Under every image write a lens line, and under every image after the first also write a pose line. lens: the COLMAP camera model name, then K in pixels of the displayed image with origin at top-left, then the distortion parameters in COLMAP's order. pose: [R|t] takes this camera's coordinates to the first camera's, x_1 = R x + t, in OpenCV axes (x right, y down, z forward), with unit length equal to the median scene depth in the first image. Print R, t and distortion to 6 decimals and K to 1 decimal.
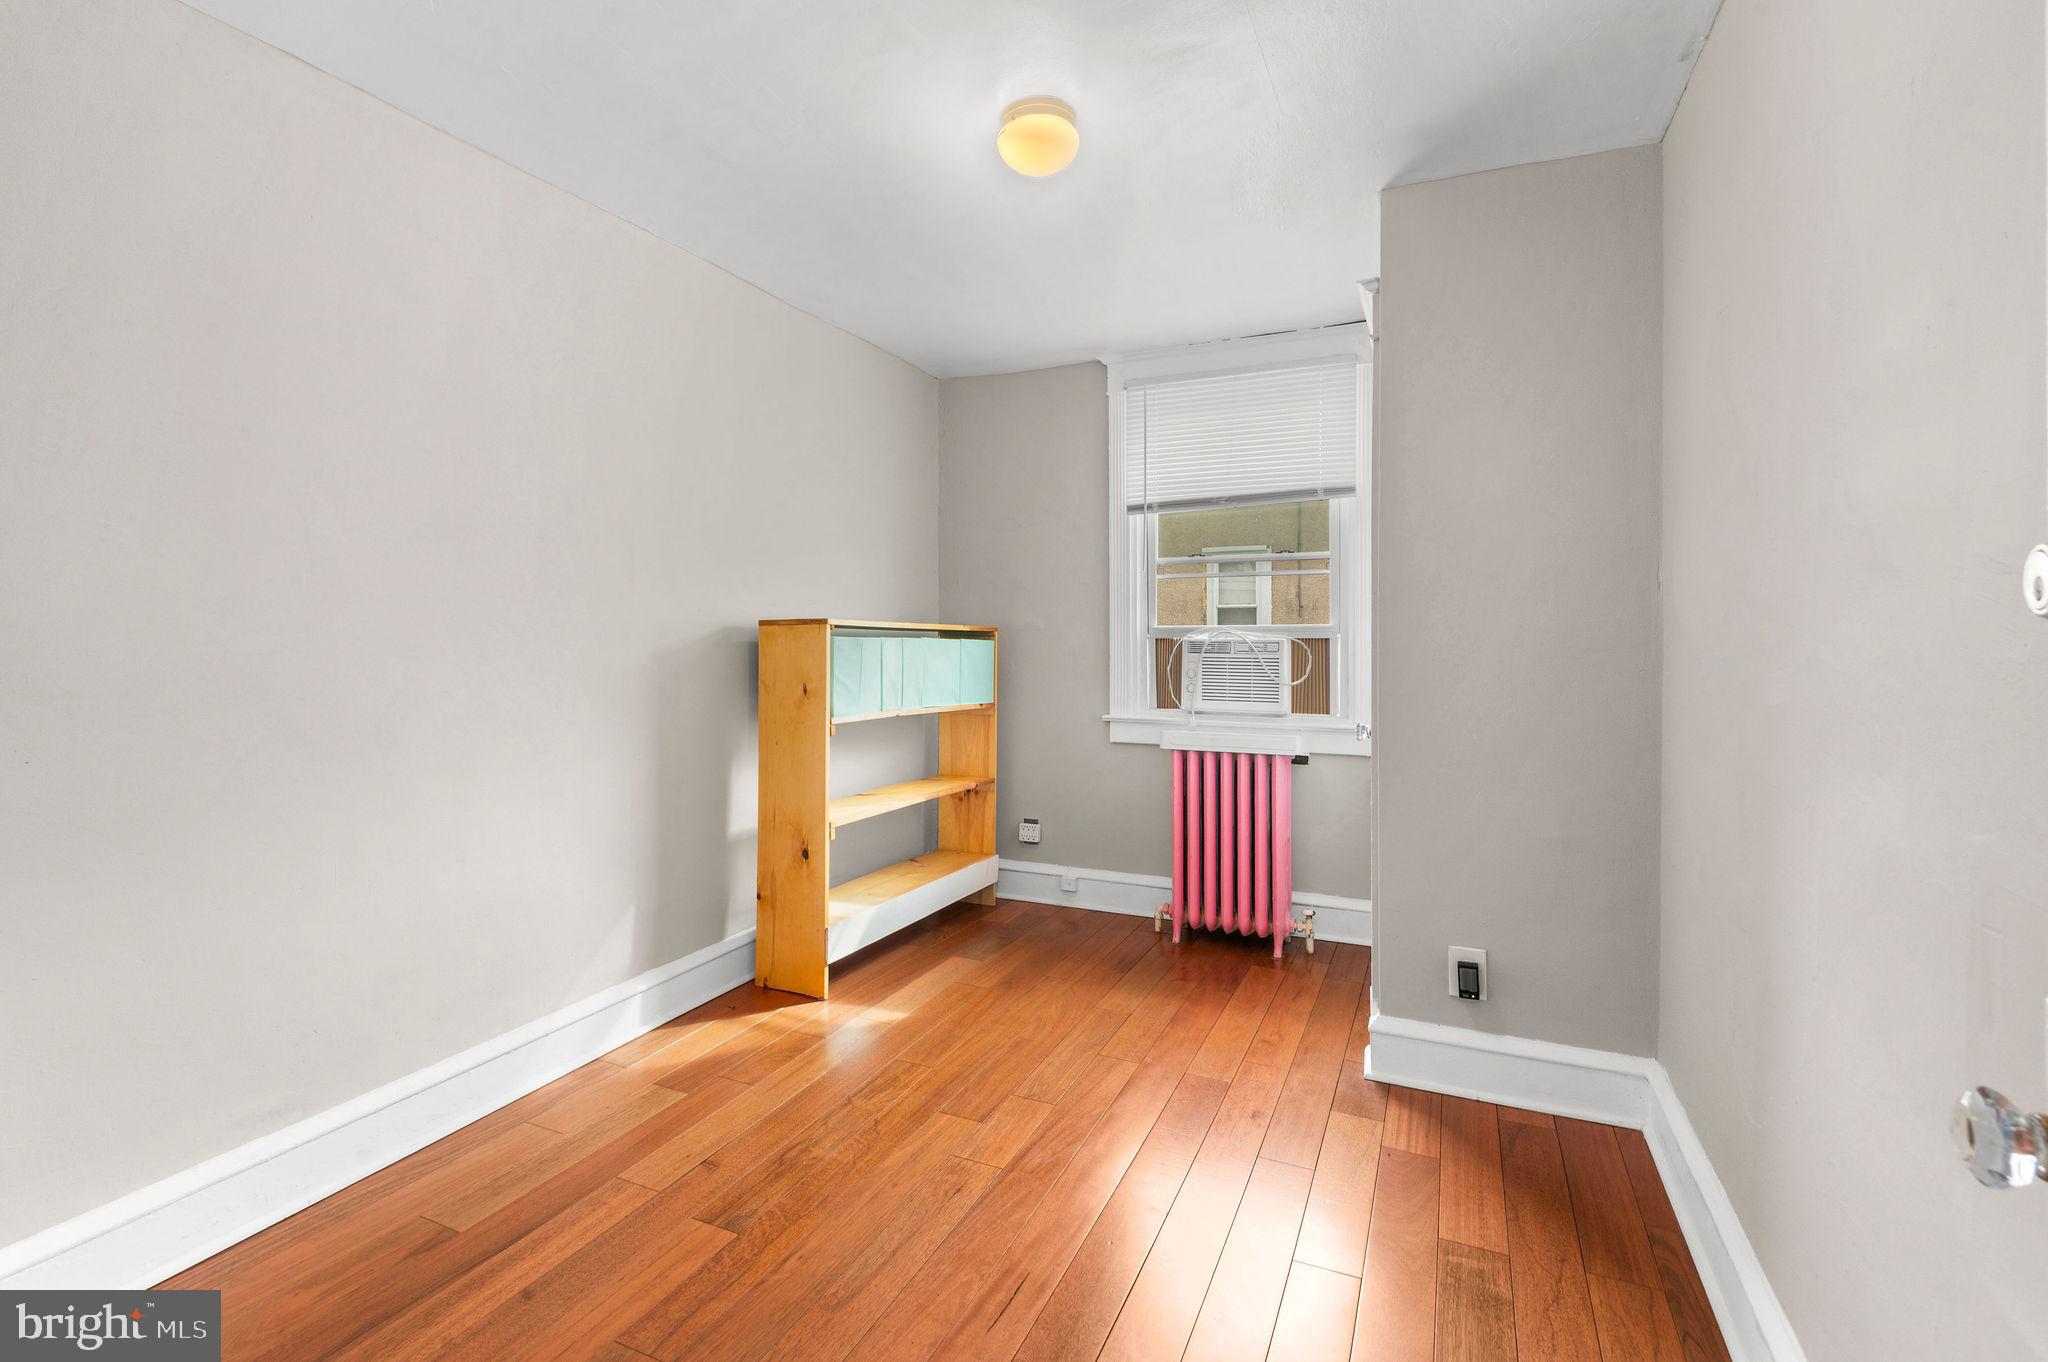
lens RADIAL K [[931.4, 0, 1031.1], [0, 931.4, 645.6], [0, 0, 1]] dist [0.001926, -0.001048]
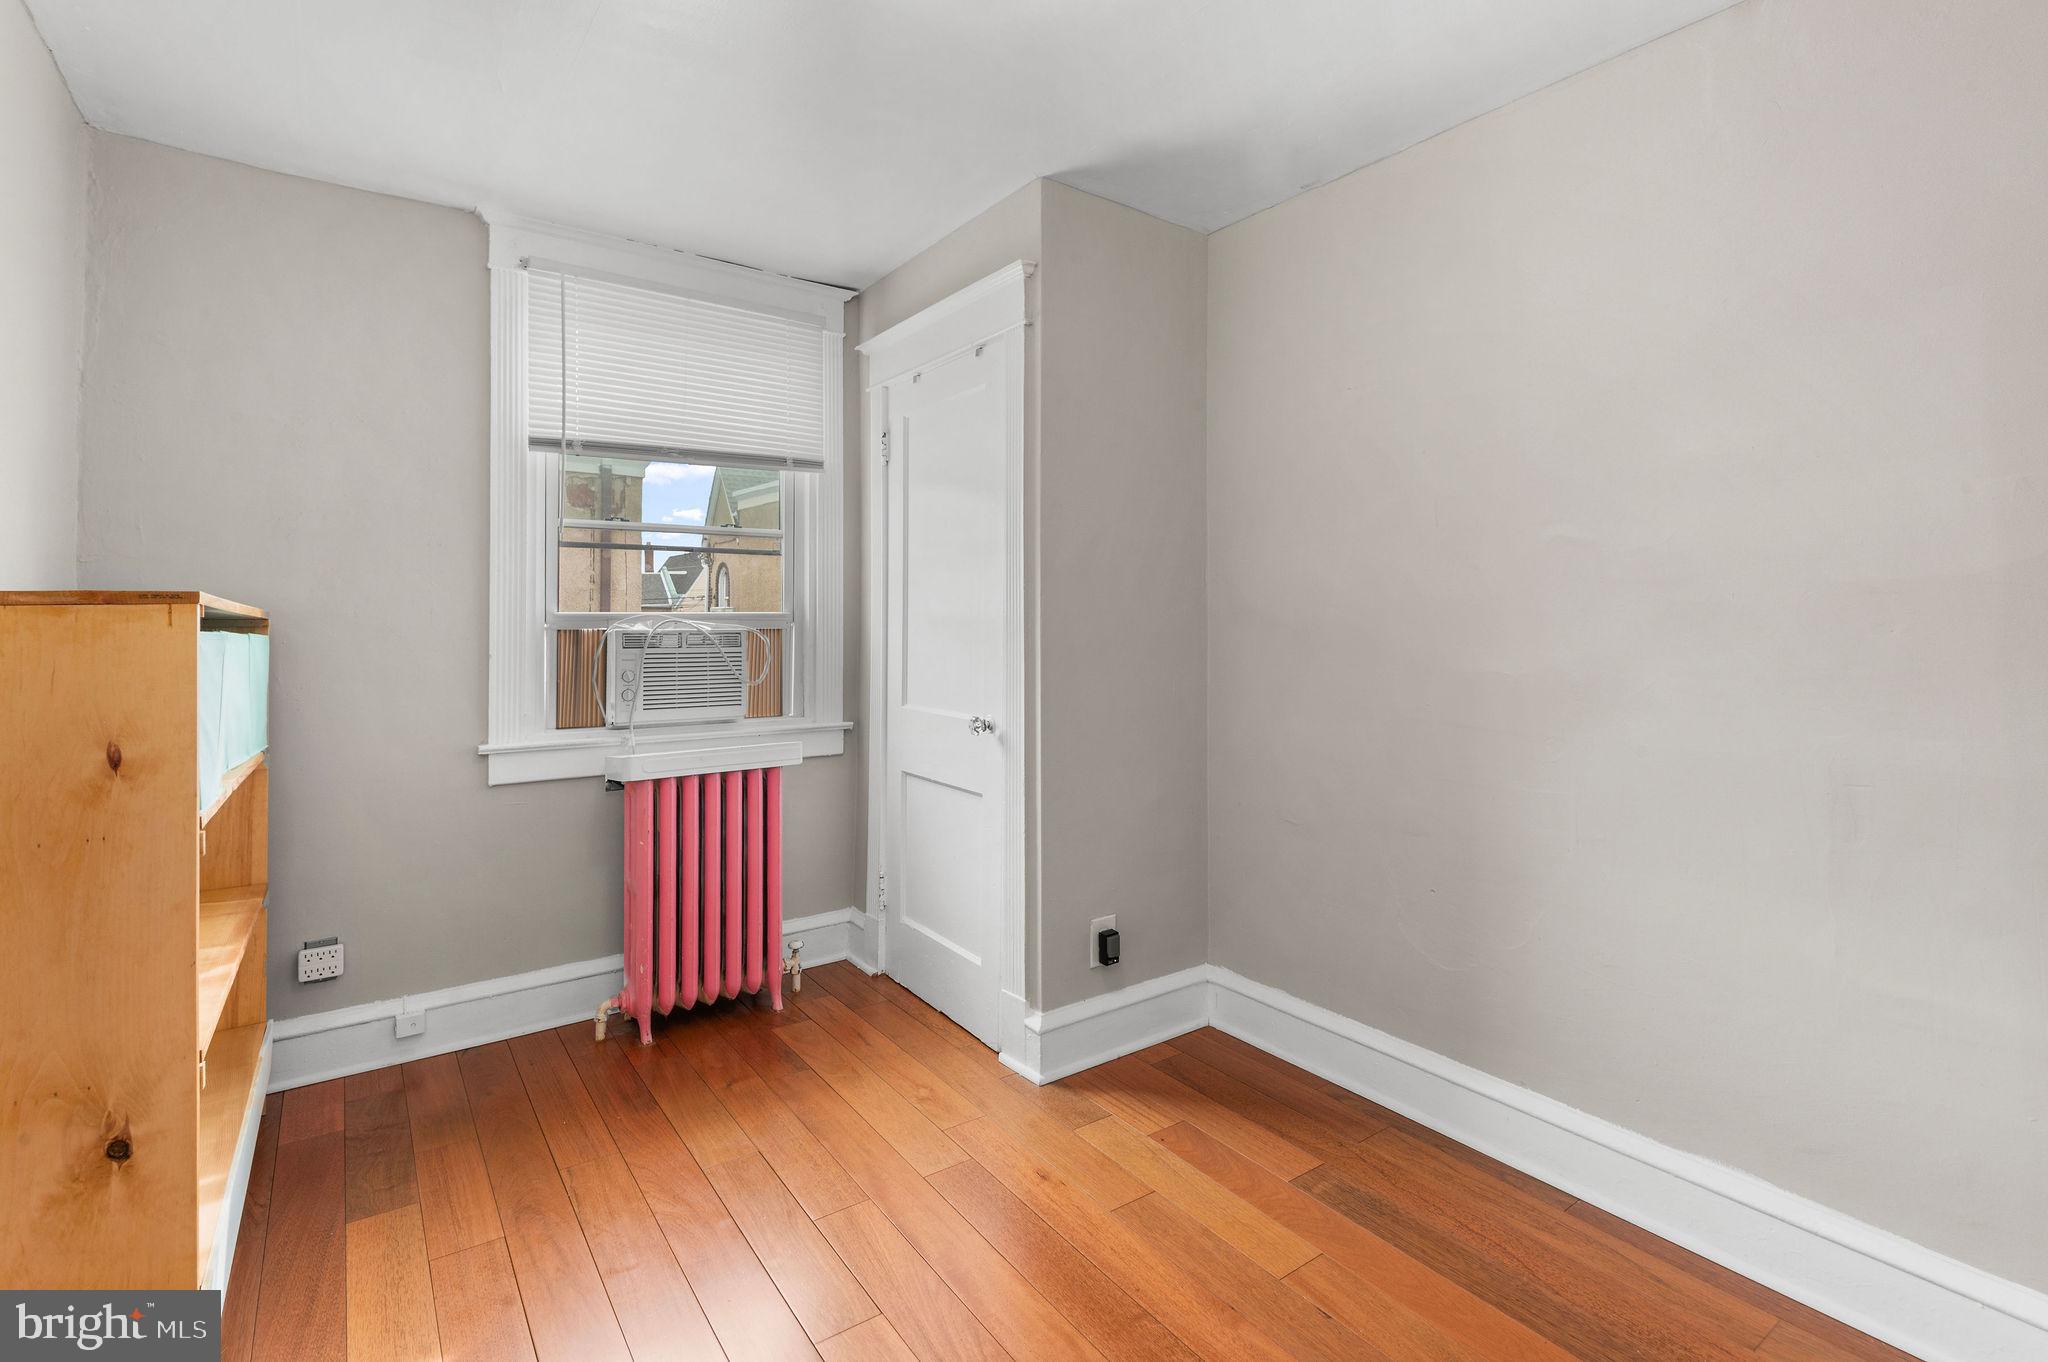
lens RADIAL K [[941.5, 0, 1028.3], [0, 941.5, 609.8], [0, 0, 1]] dist [0.037813, -0.021777]
pose [[0.493670, 0.010210, 0.869589, -0.352932], [0.009917, 0.999800, -0.017369, -0.007050], [-0.869593, 0.017198, 0.493470, 0.362003]]
